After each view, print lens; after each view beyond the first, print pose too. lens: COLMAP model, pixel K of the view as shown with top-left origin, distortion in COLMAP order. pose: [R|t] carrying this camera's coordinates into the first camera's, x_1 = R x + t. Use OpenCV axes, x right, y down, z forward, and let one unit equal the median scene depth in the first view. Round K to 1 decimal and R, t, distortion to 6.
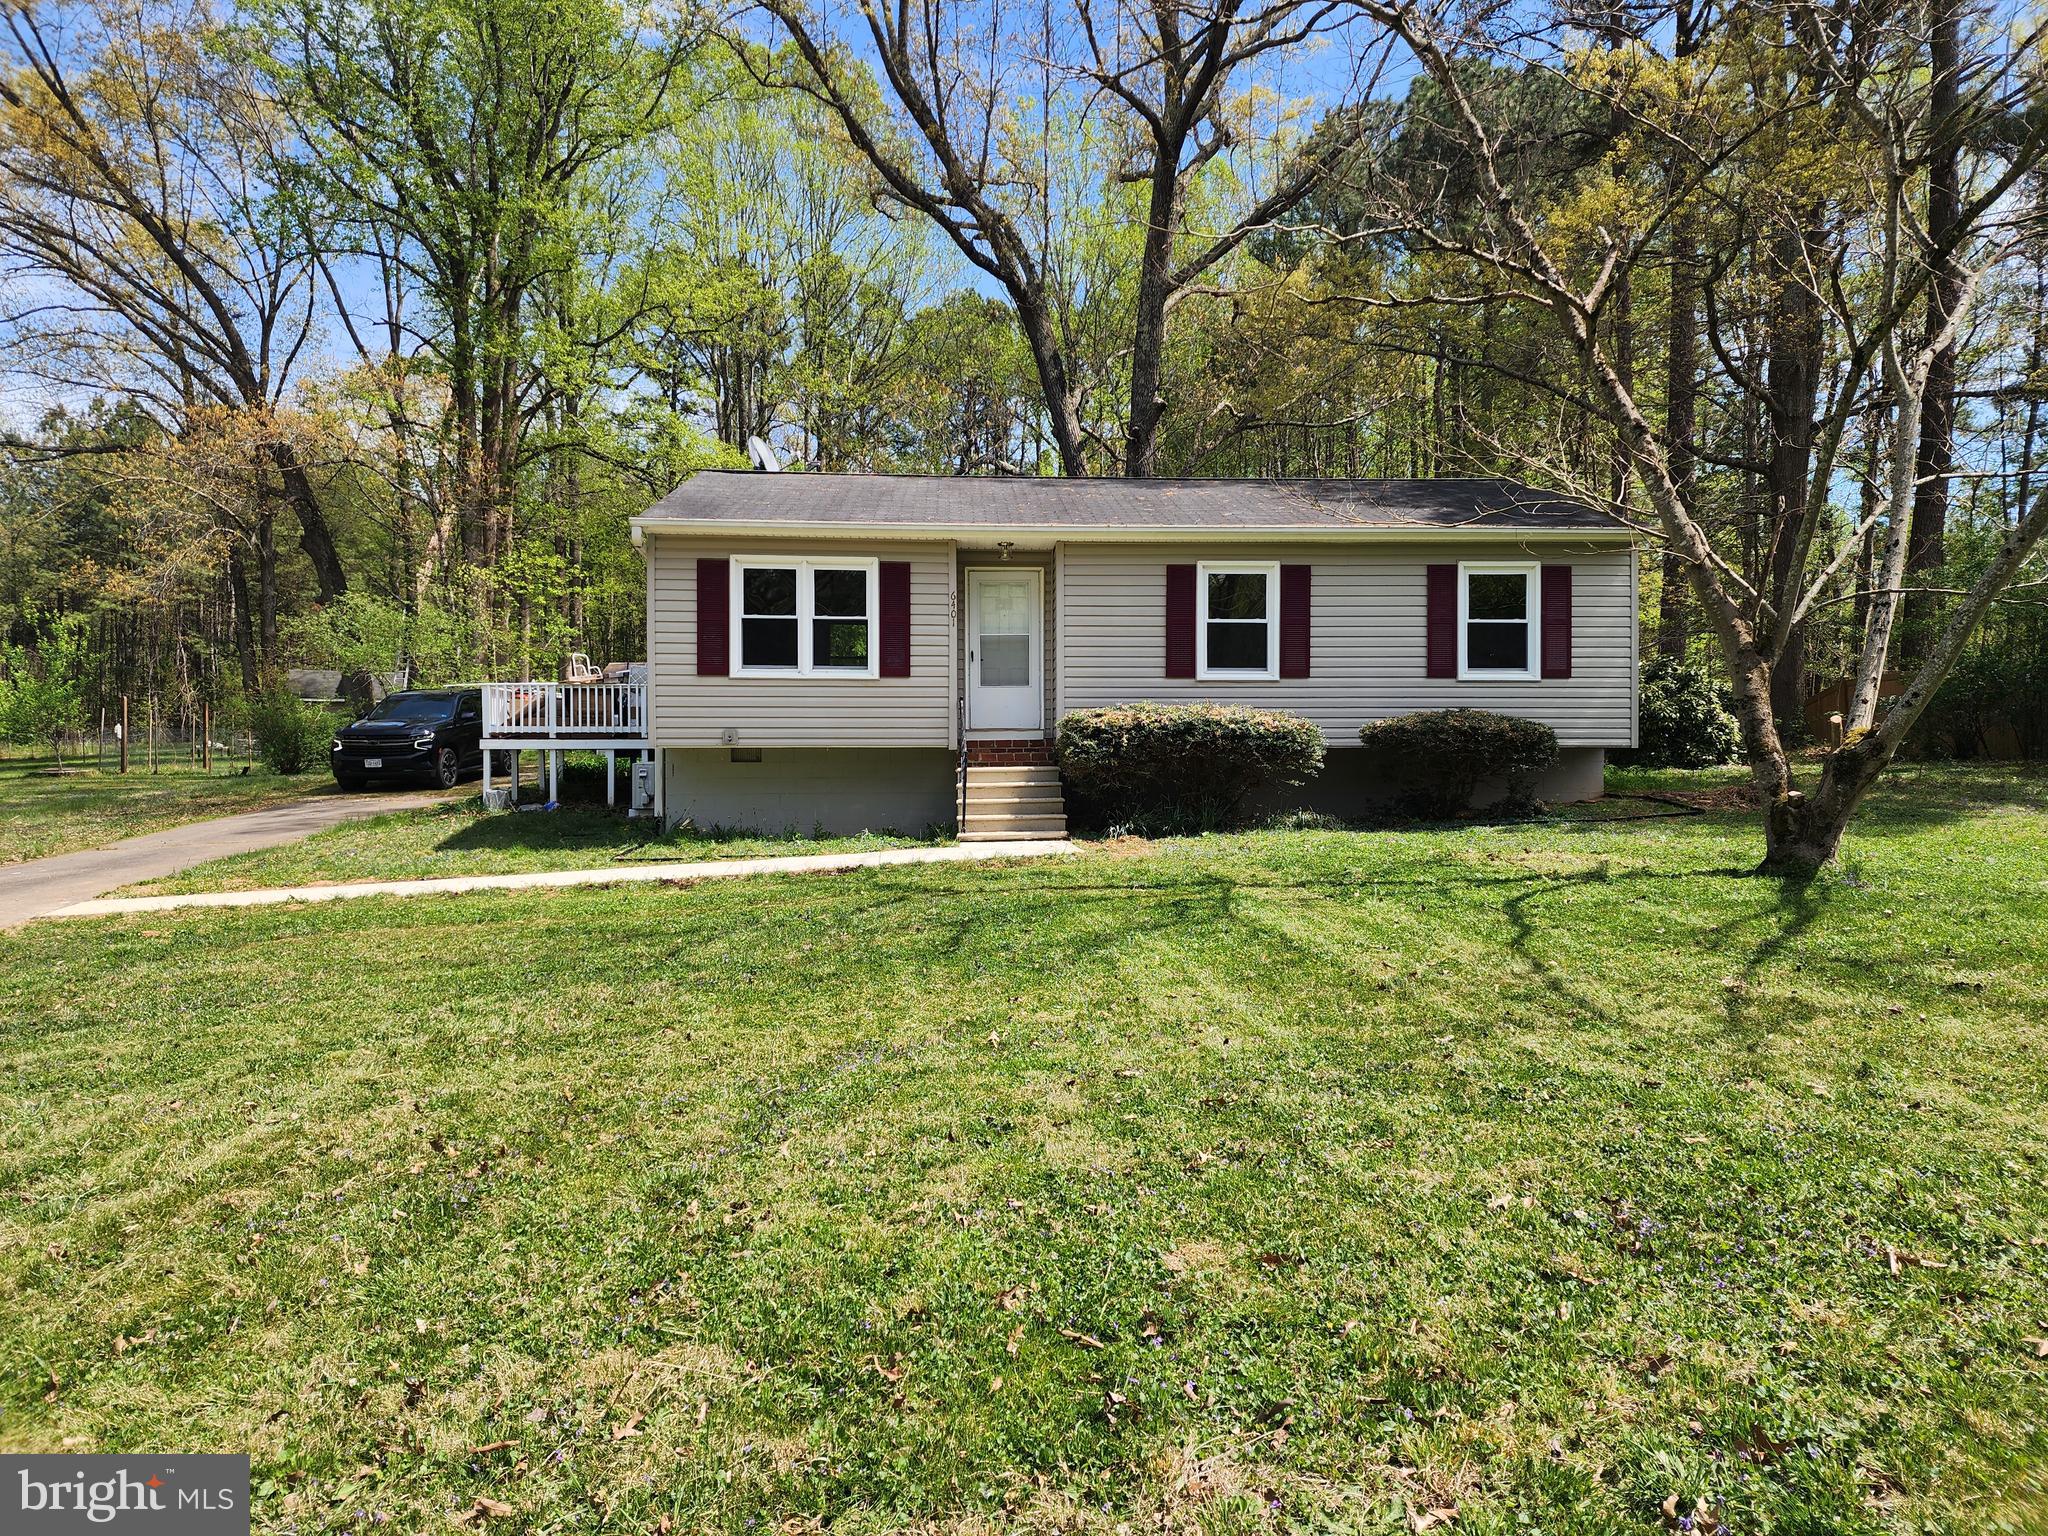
lens RADIAL K [[1347.6, 0, 1023.3], [0, 1347.6, 750.7], [0, 0, 1]] dist [0.045432, -0.015781]
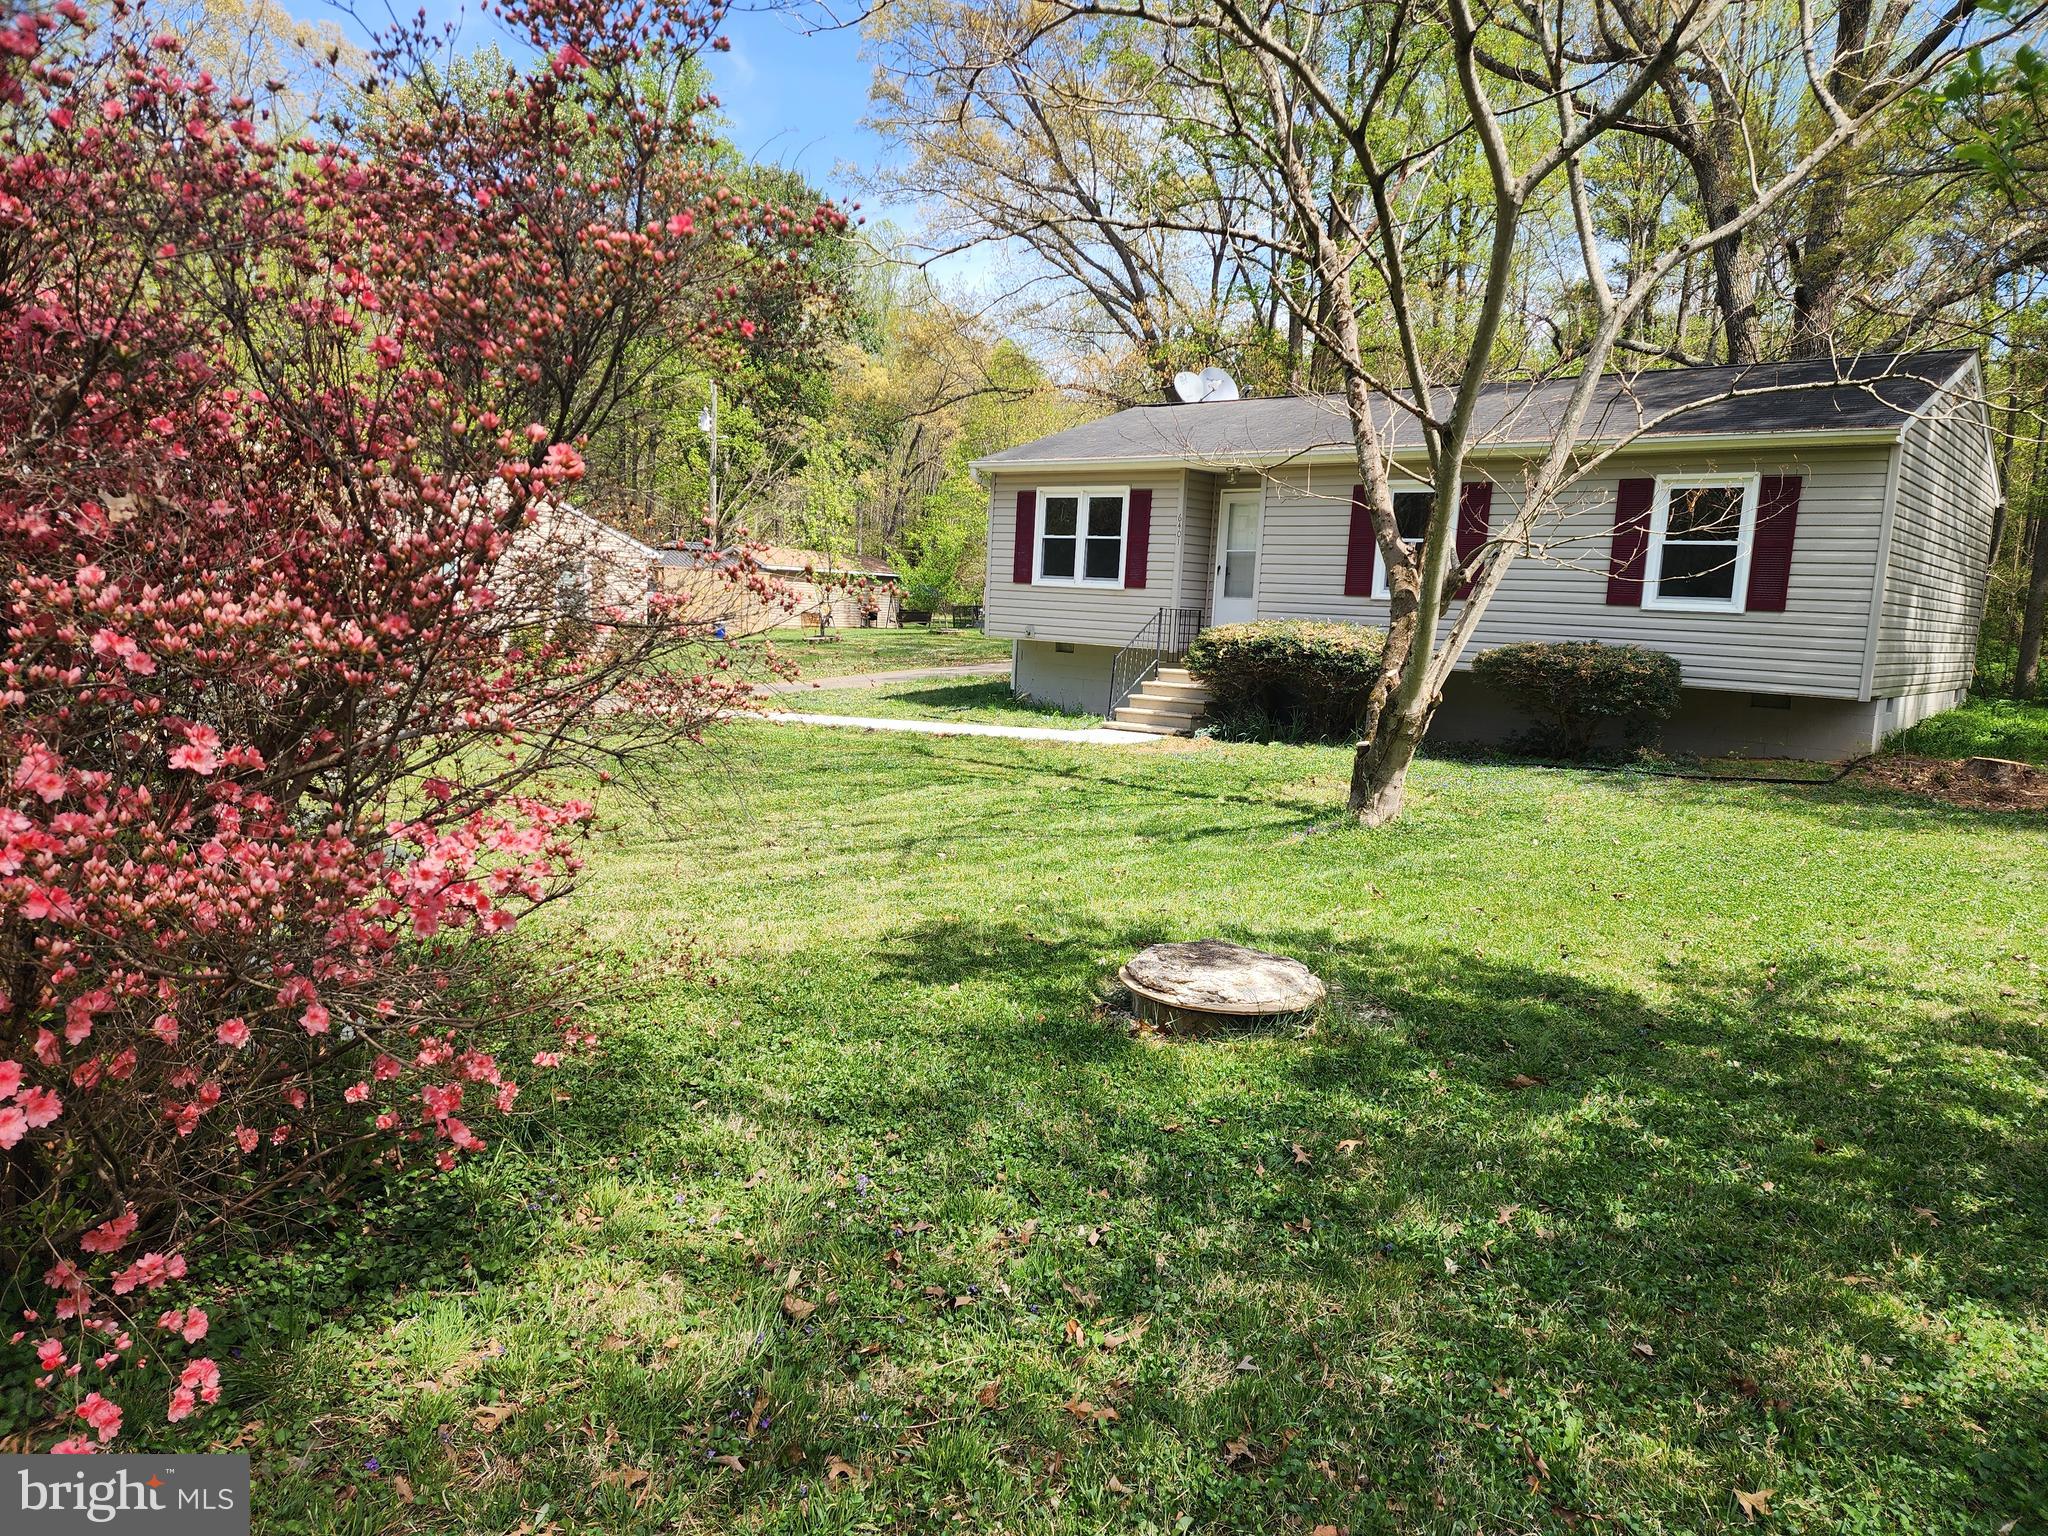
lens RADIAL K [[1347.6, 0, 1015.4], [0, 1347.6, 771.5], [0, 0, 1]] dist [0.045432, -0.015781]
pose [[0.719951, 0.121884, -0.683239, 0.653087], [-0.075160, 0.992361, 0.097830, -0.002707], [0.689943, -0.019080, 0.723612, 0.066399]]
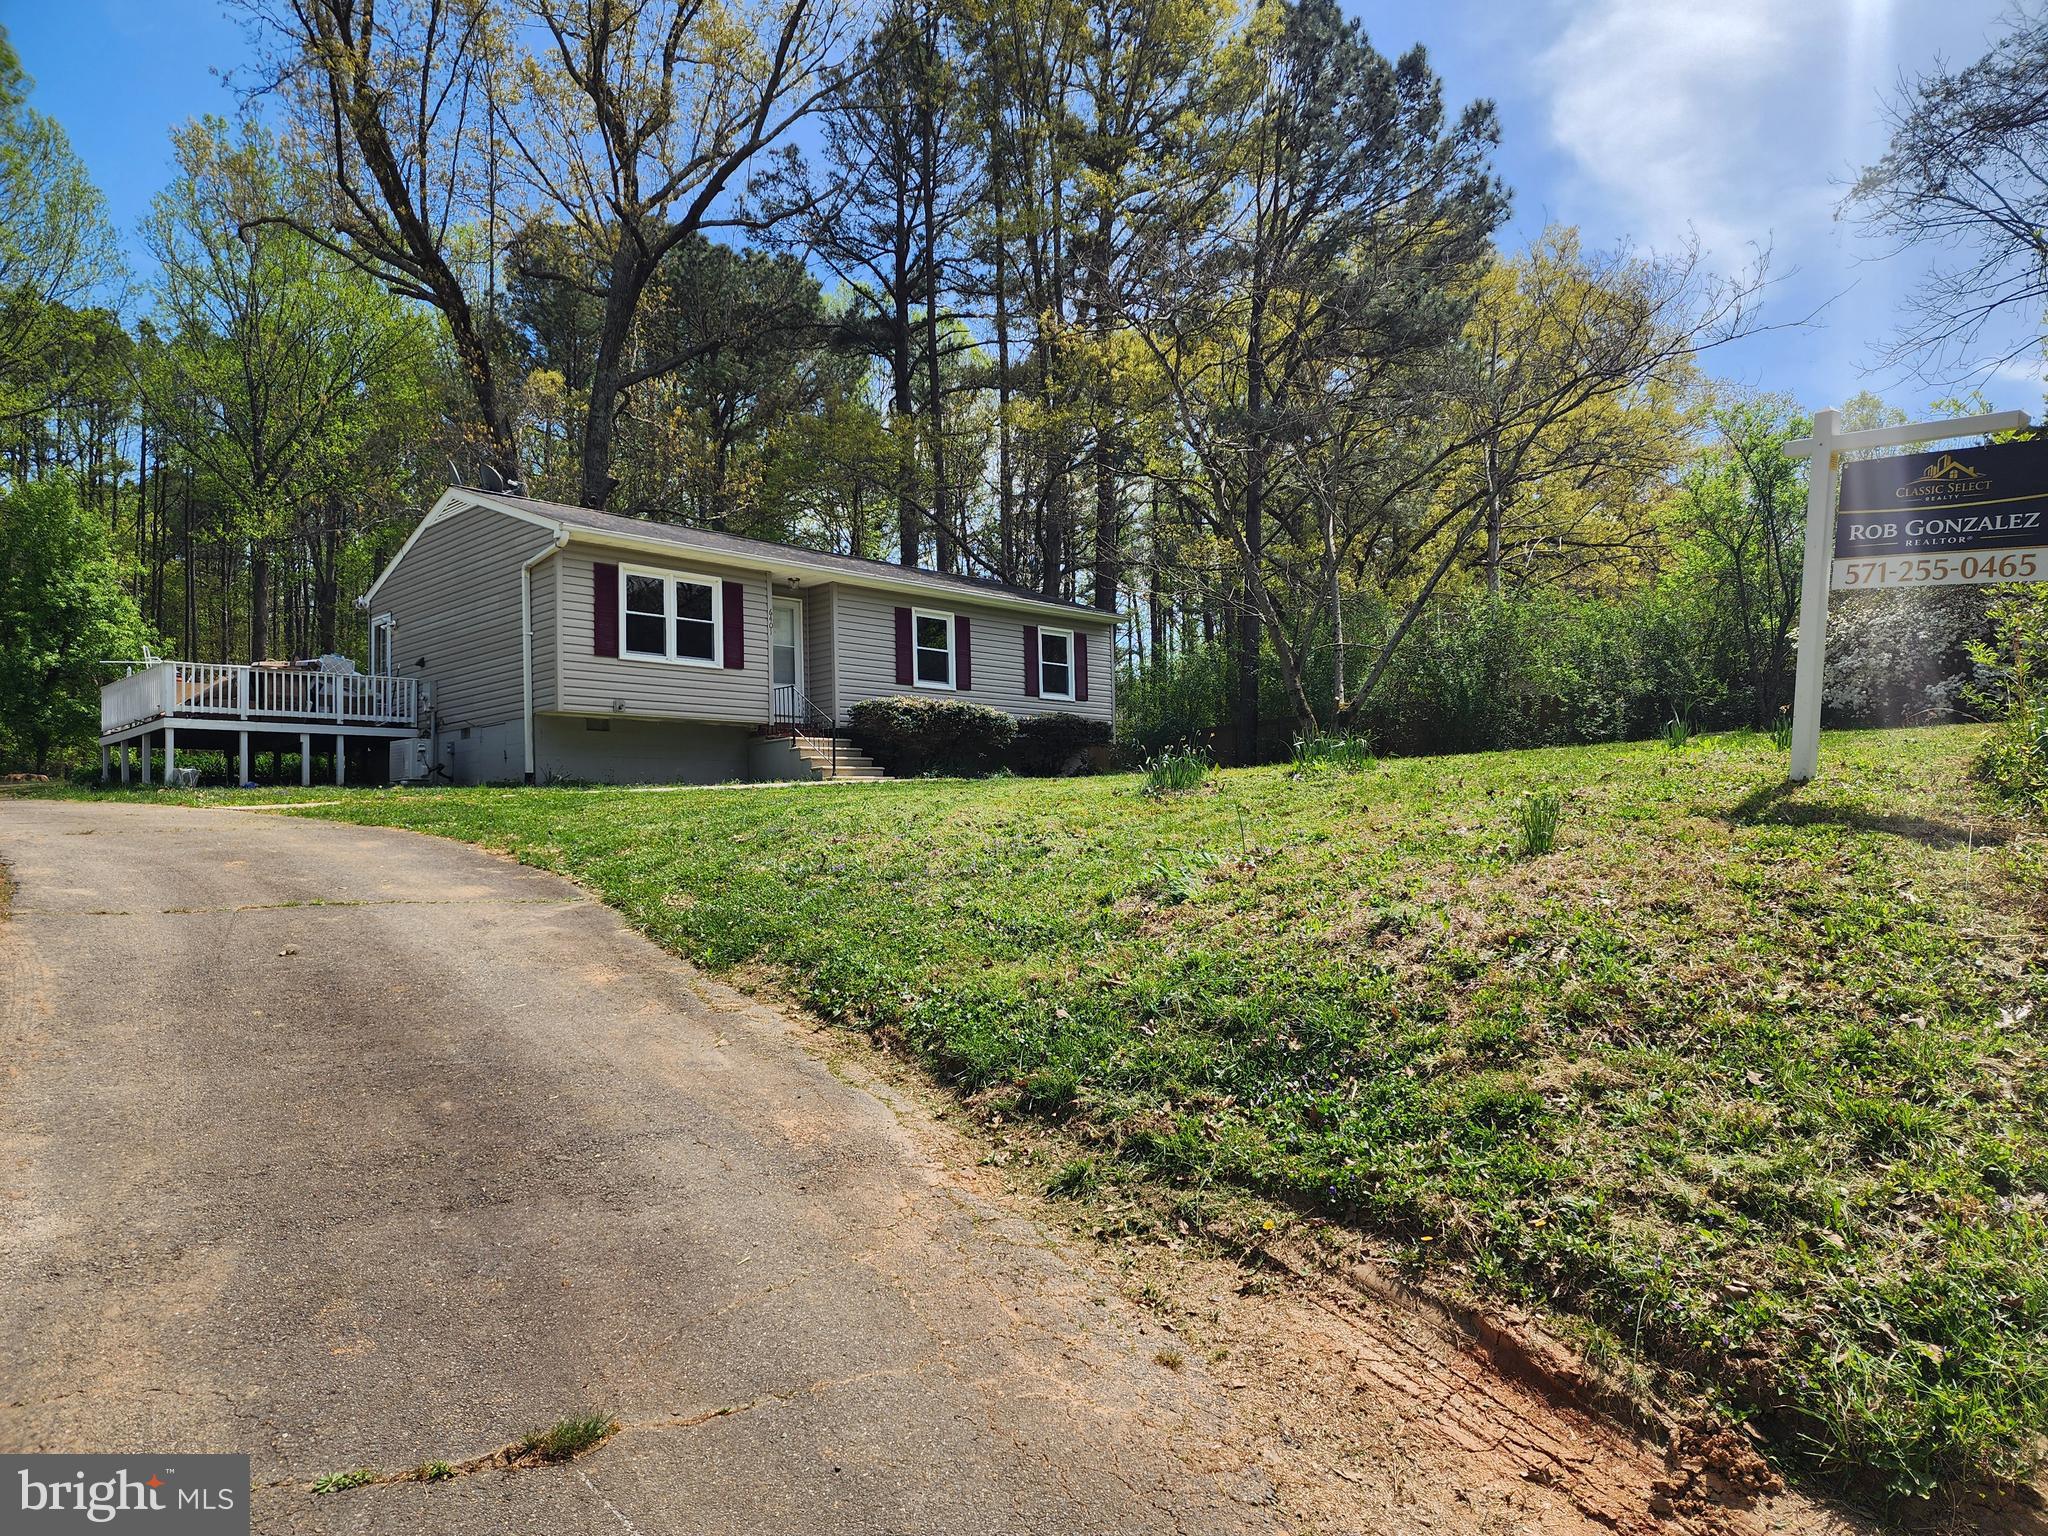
lens RADIAL K [[1347.6, 0, 1040.7], [0, 1347.6, 773.2], [0, 0, 1]] dist [0.045432, -0.015781]
pose [[0.748046, 0.022353, 0.663270, -0.745428], [0.021573, 0.998085, -0.057967, 0.131296], [-0.663296, 0.057671, 0.746132, -0.191197]]
